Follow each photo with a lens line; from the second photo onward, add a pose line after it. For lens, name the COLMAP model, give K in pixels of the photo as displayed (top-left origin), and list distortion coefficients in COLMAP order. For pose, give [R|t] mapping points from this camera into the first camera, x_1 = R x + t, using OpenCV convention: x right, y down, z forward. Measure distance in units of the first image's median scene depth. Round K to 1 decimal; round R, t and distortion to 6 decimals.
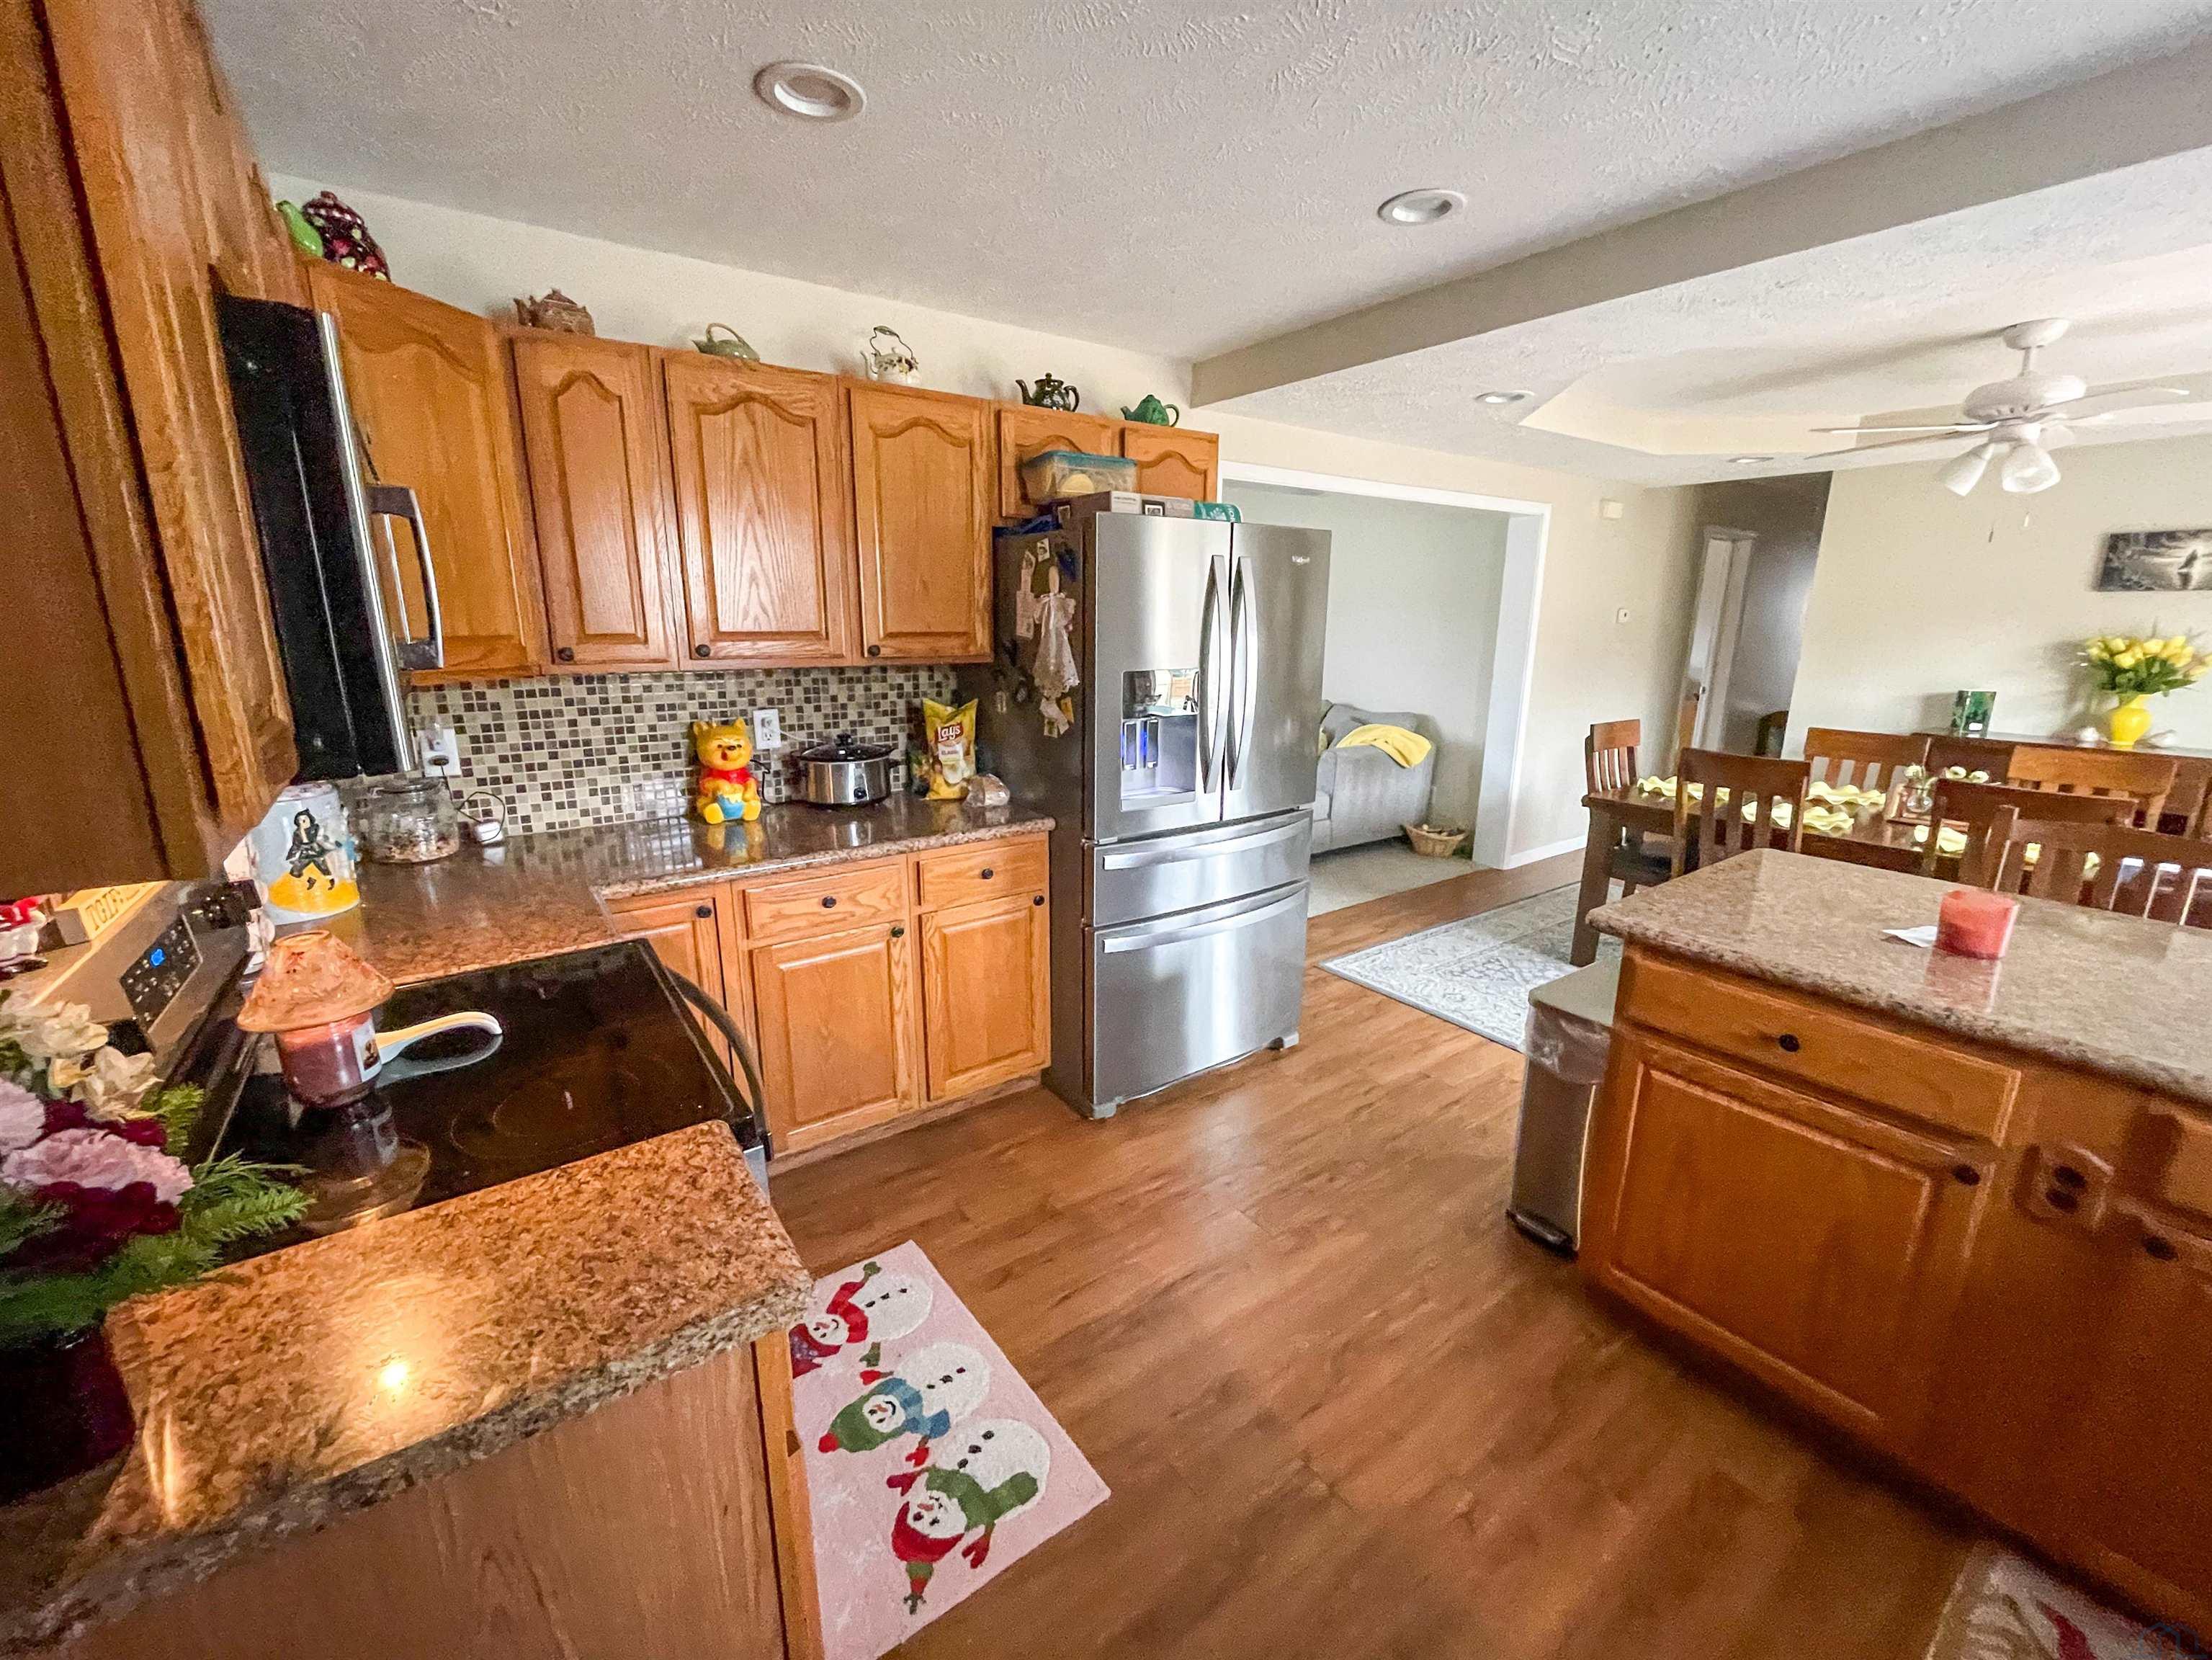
lens RADIAL K [[899.5, 0, 1104.1], [0, 899.5, 828.2], [0, 0, 1]] dist [-0.002099, -0.000918]
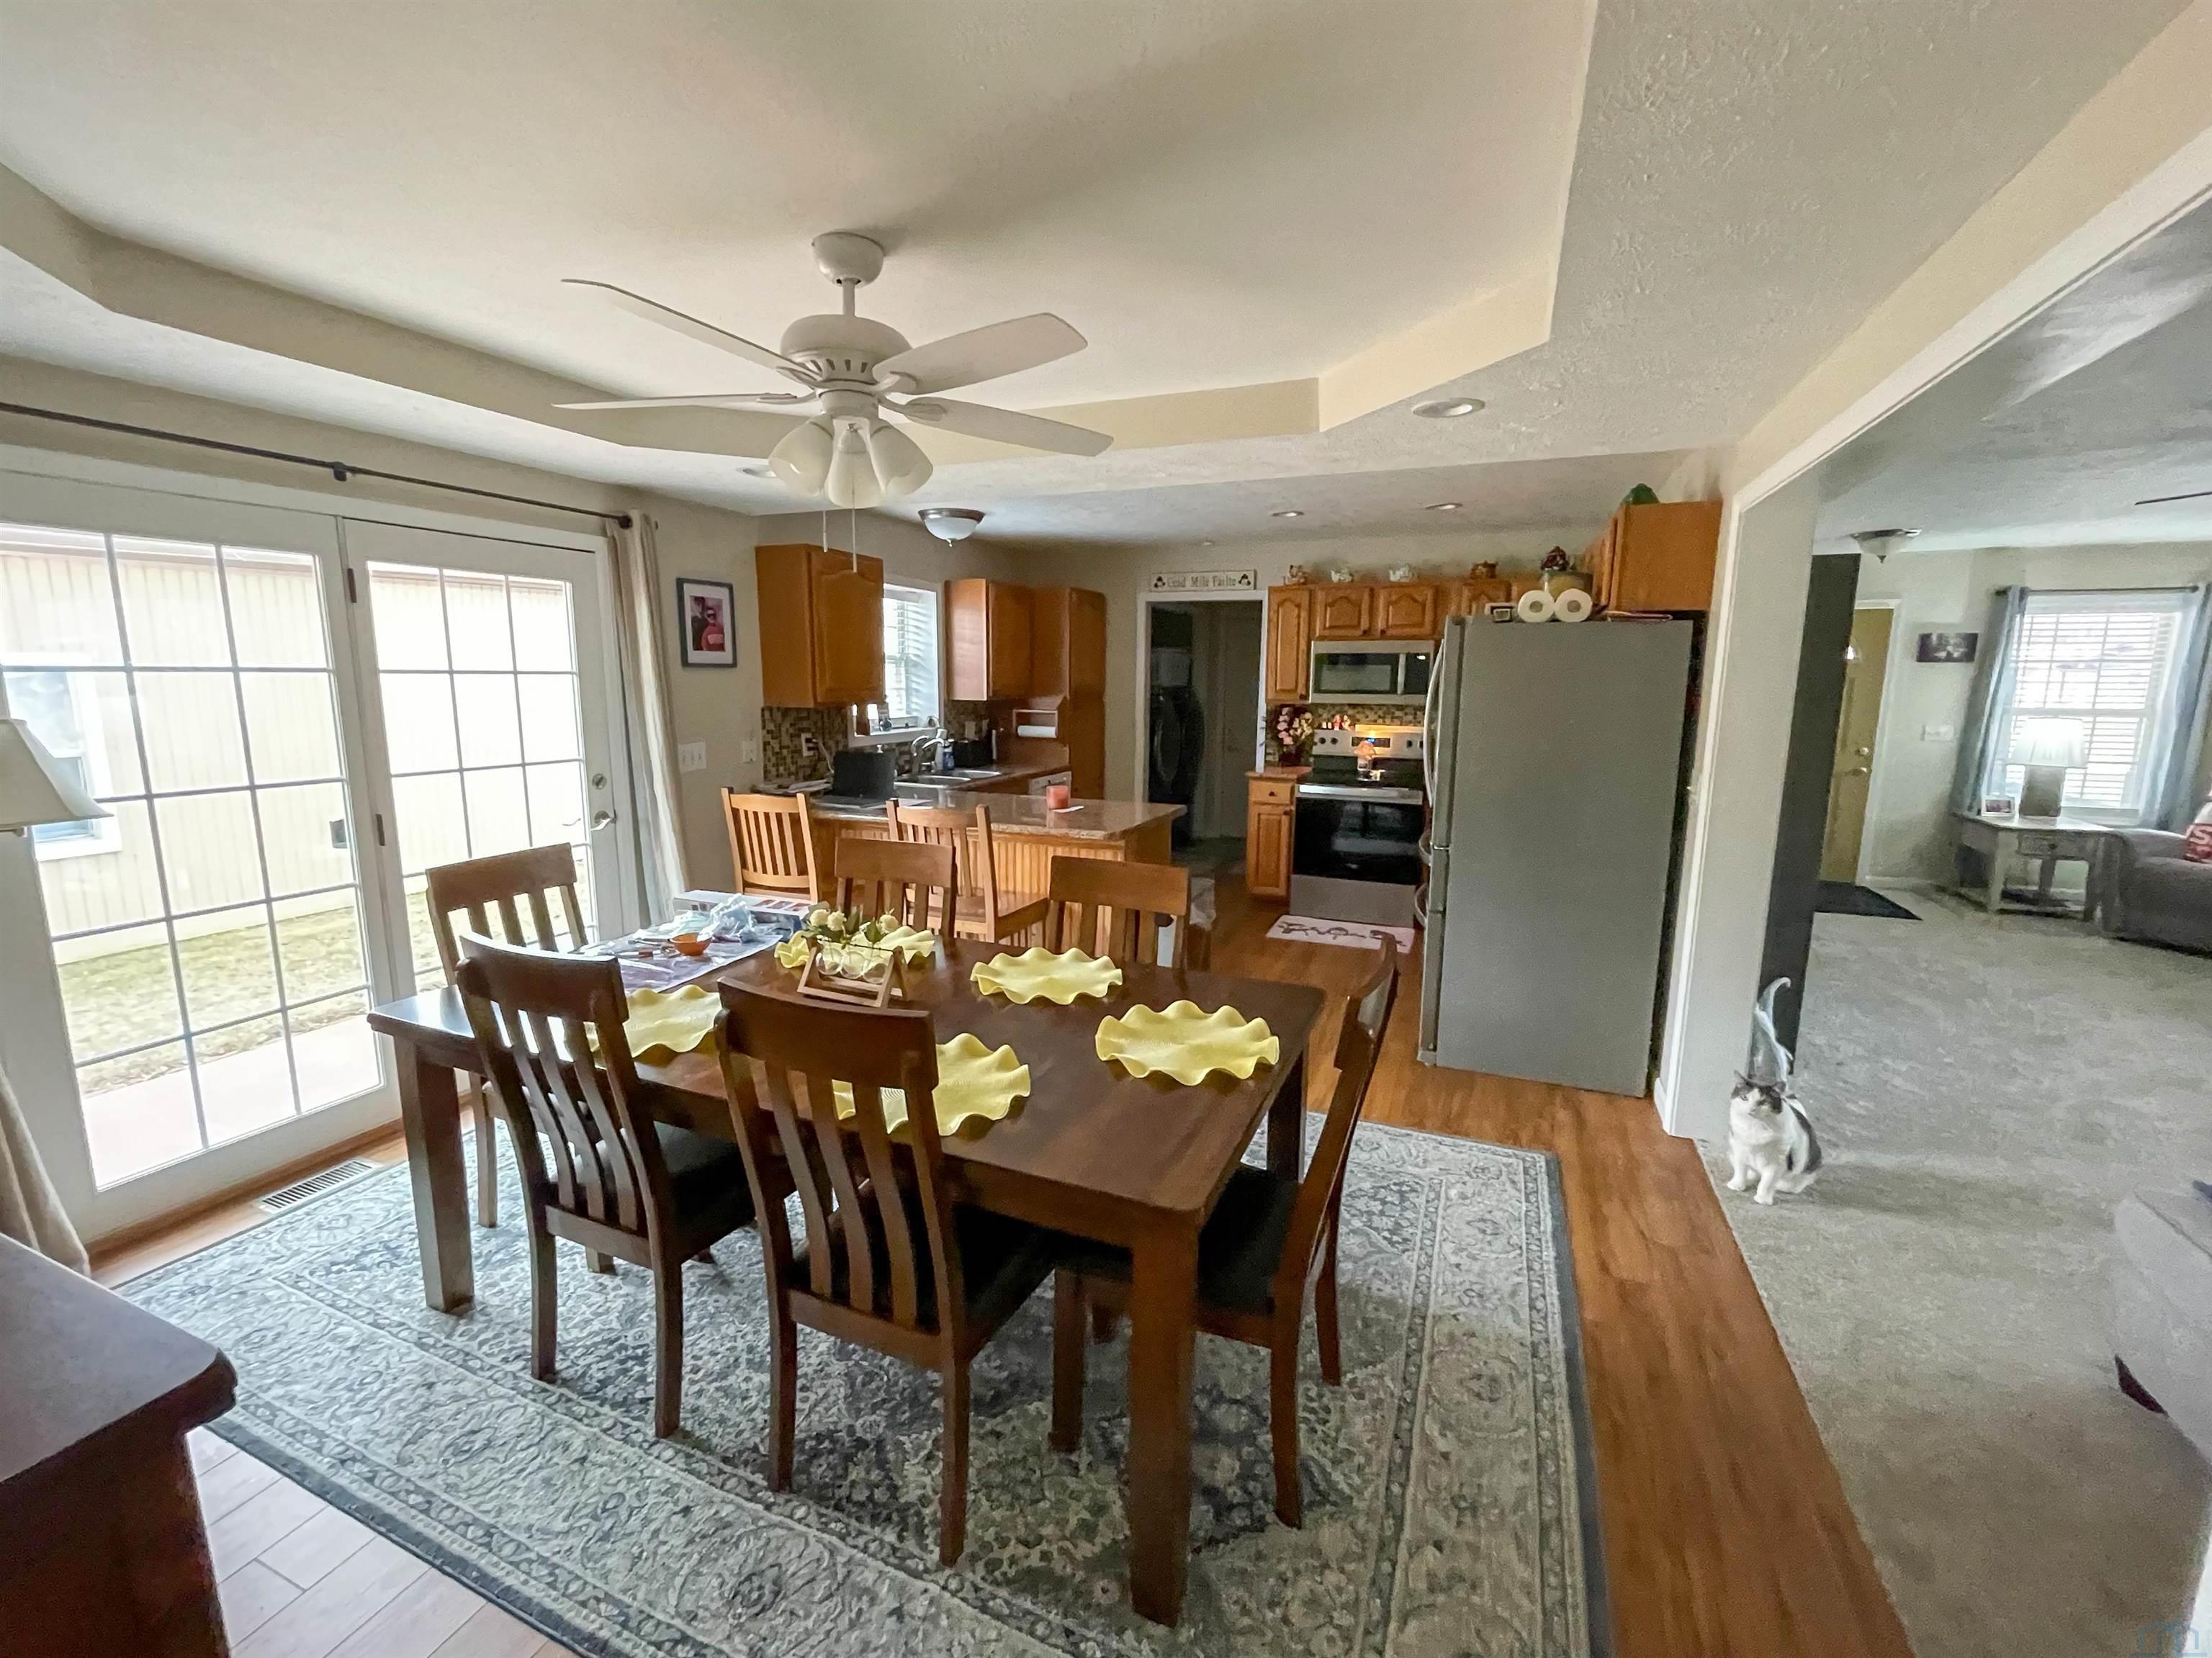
lens RADIAL K [[923.2, 0, 1106.0], [0, 923.2, 829.0], [0, 0, 1]] dist [-0.002851, -0.000693]
pose [[-0.850330, 0.075450, -0.520813, 1.320467], [-0.136138, 0.924441, 0.356195, -0.453164], [0.508336, 0.373785, -0.775809, 1.860037]]
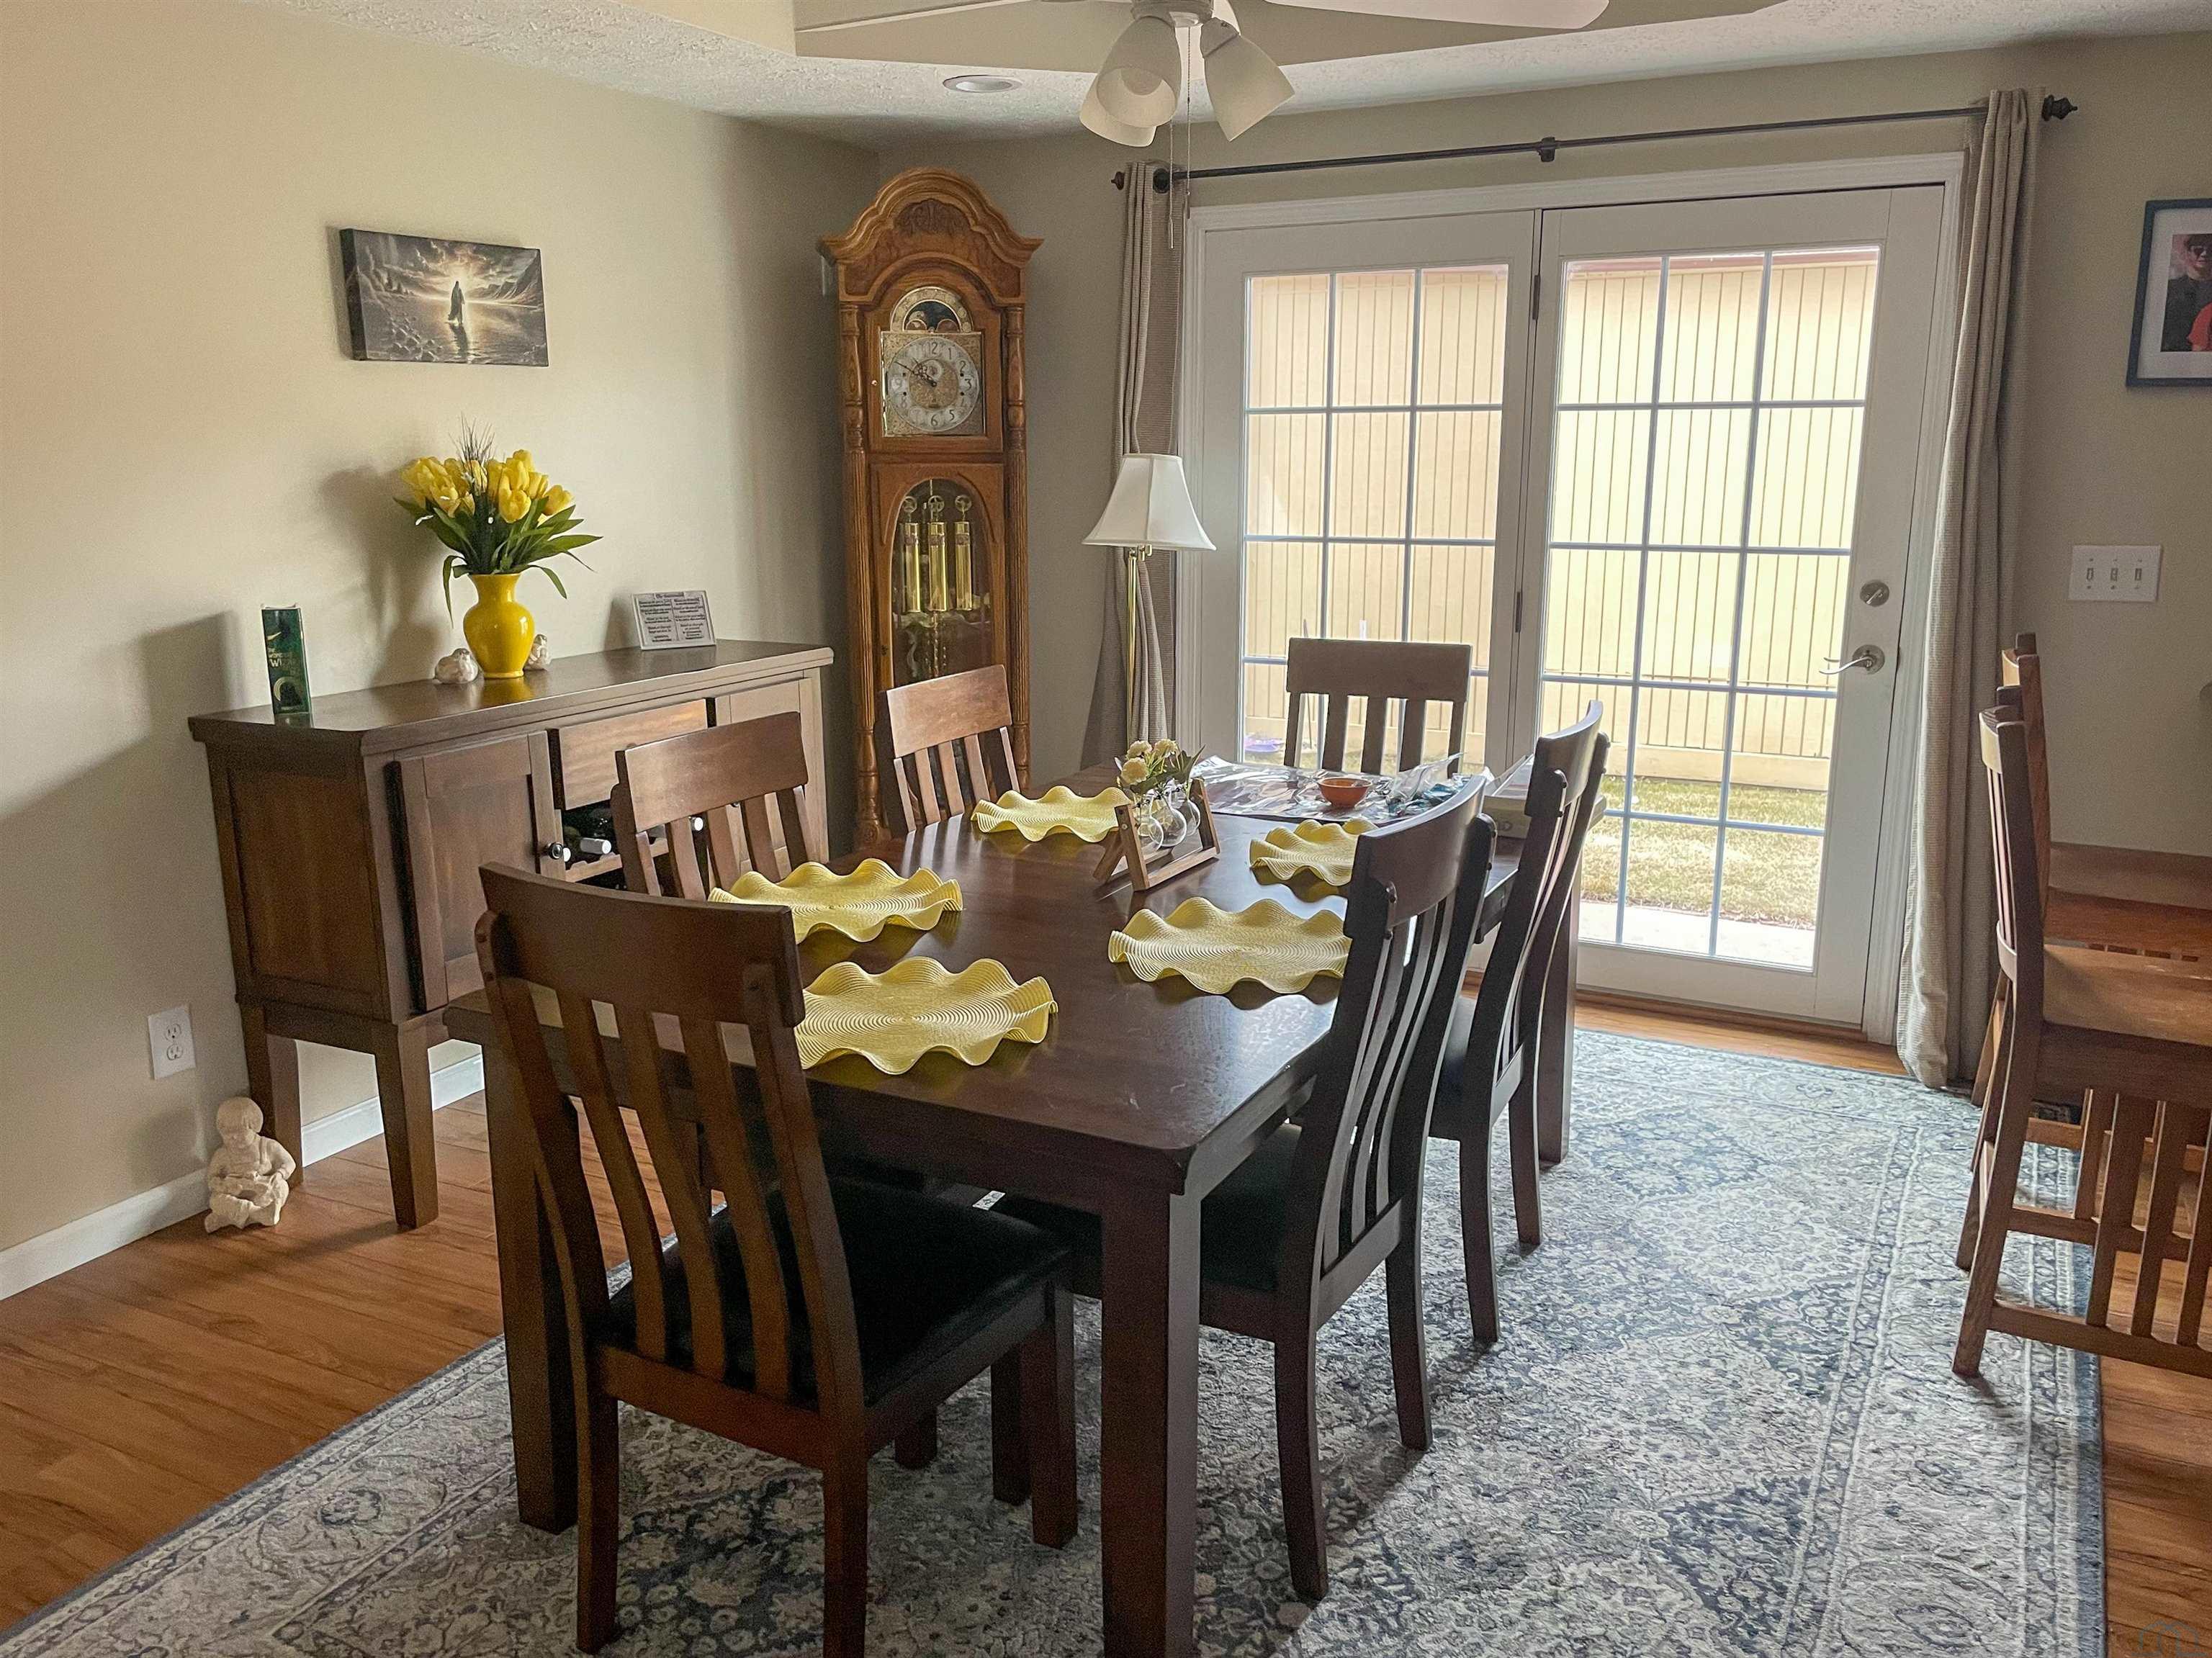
lens RADIAL K [[1704.3, 0, 1084.8], [0, 1704.3, 814.1], [0, 0, 1]] dist [0.087348, -0.119241]
pose [[-0.446592, -0.198697, 0.872396, 0.223134], [0.213814, 0.923081, 0.319695, -0.373740], [-0.868815, 0.329304, -0.369756, 1.593129]]
